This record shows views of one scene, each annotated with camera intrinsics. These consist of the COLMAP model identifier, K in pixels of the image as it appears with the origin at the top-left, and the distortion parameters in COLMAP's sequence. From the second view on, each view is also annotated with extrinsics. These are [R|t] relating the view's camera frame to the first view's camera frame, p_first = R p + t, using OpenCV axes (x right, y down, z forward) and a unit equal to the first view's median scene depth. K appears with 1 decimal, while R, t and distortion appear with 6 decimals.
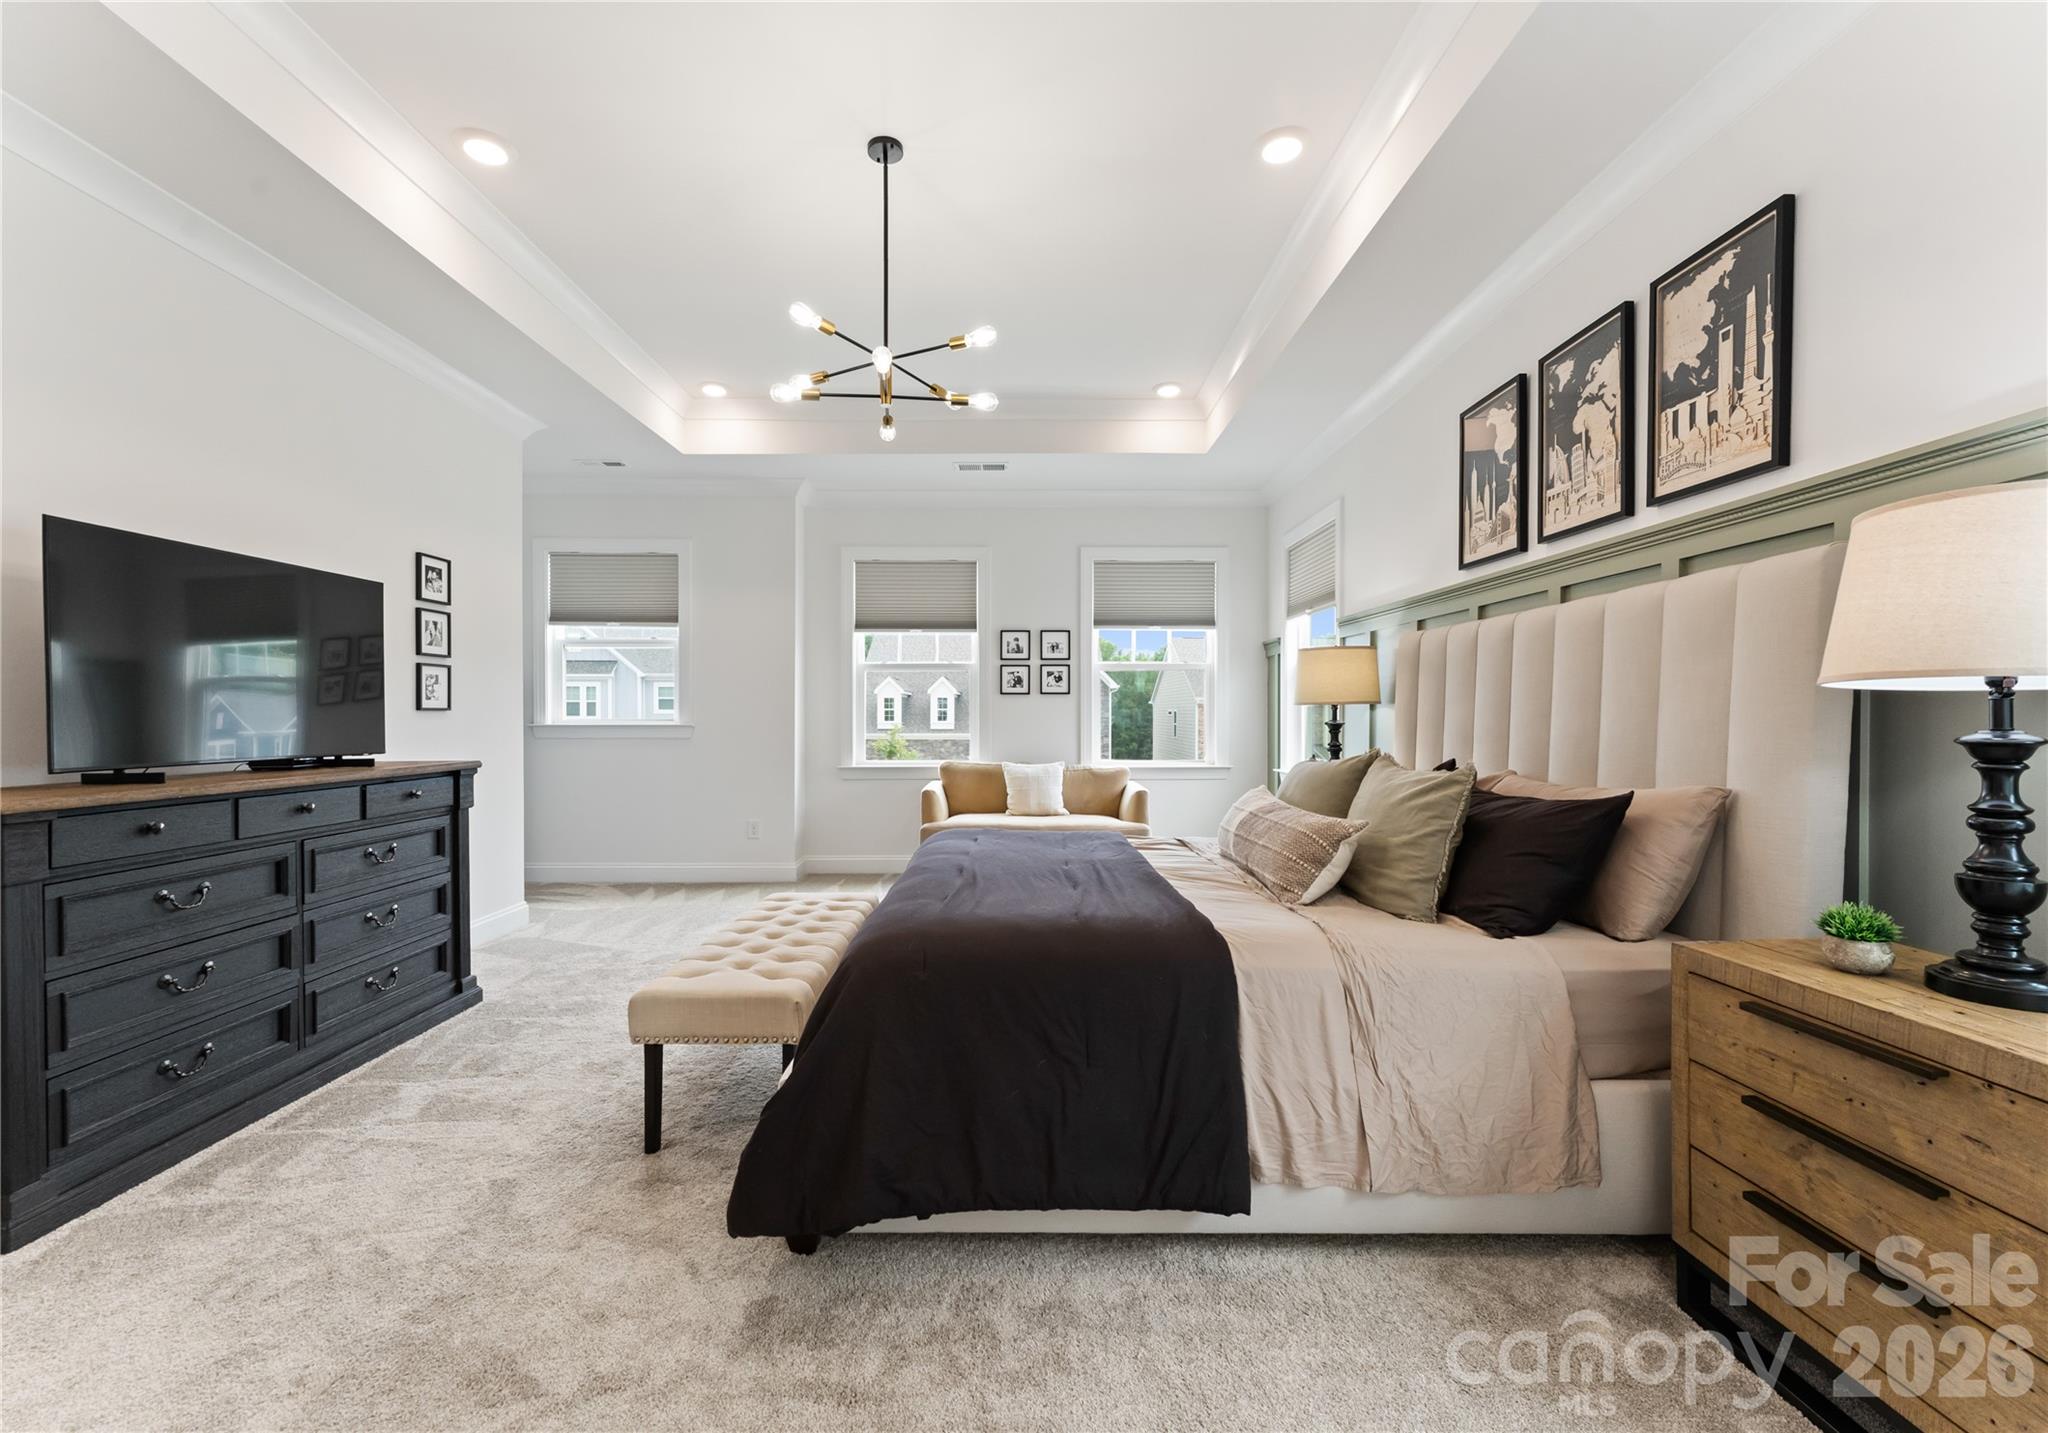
lens RADIAL K [[879.9, 0, 1024.0], [0, 879.9, 716.5], [0, 0, 1]] dist [-0.000062, 0.000053]
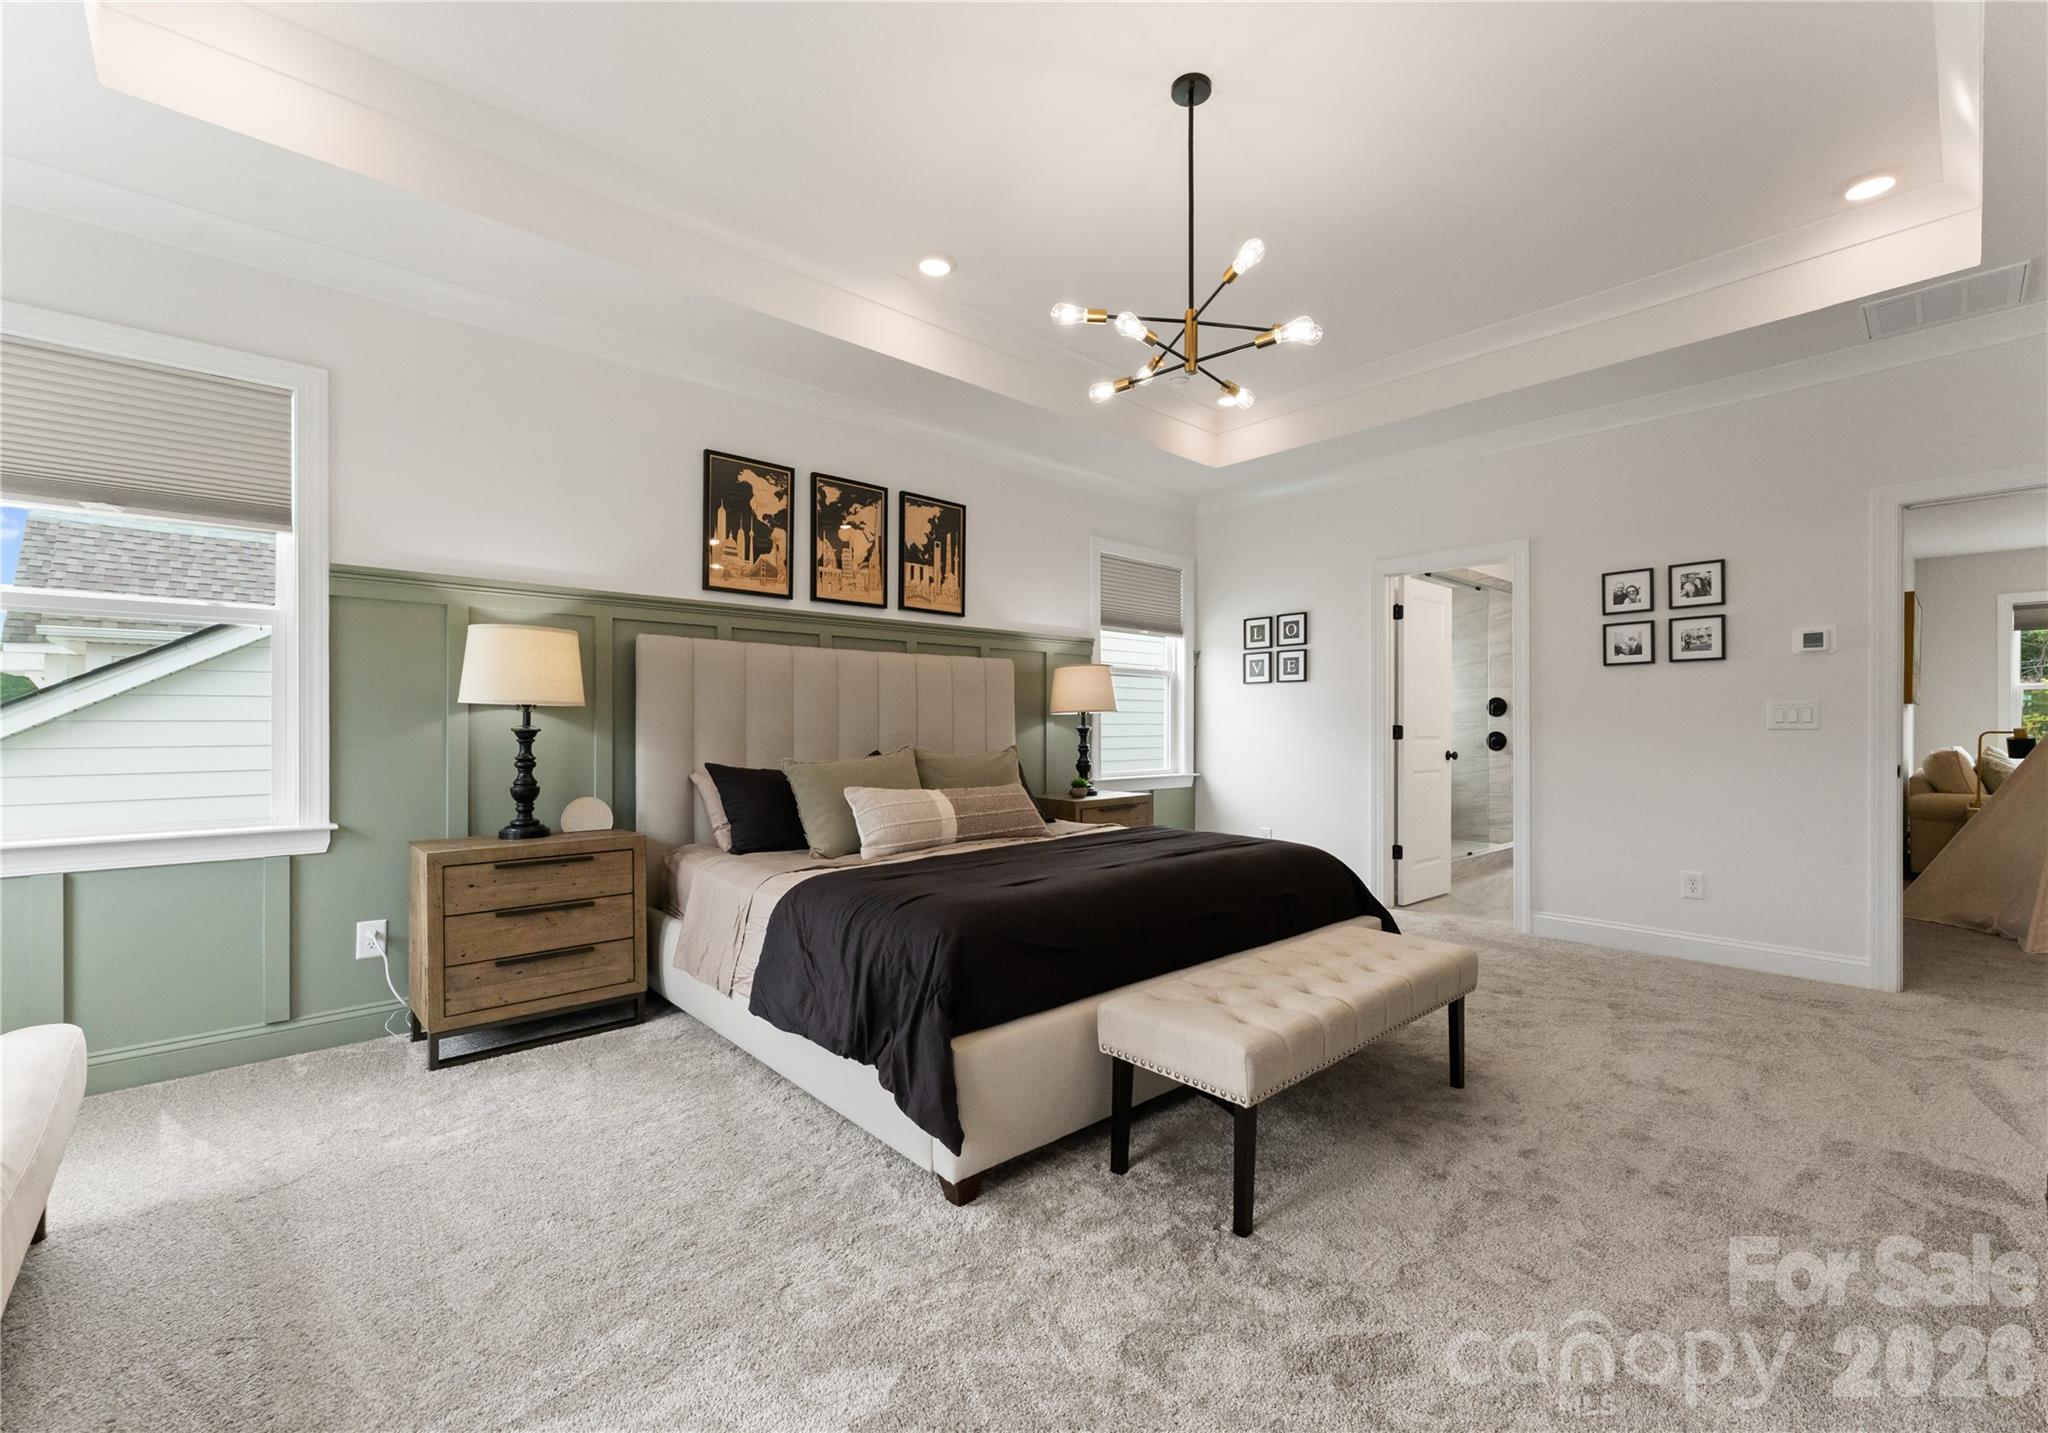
lens RADIAL K [[879.9, 0, 1024.0], [0, 879.9, 716.5], [0, 0, 1]] dist [-0.000062, 0.000053]
pose [[-0.670244, -0.003324, 0.742133, -0.848079], [-0.005930, 0.999982, -0.000876, -0.009066], [-0.742117, -0.004988, -0.670252, 2.033516]]
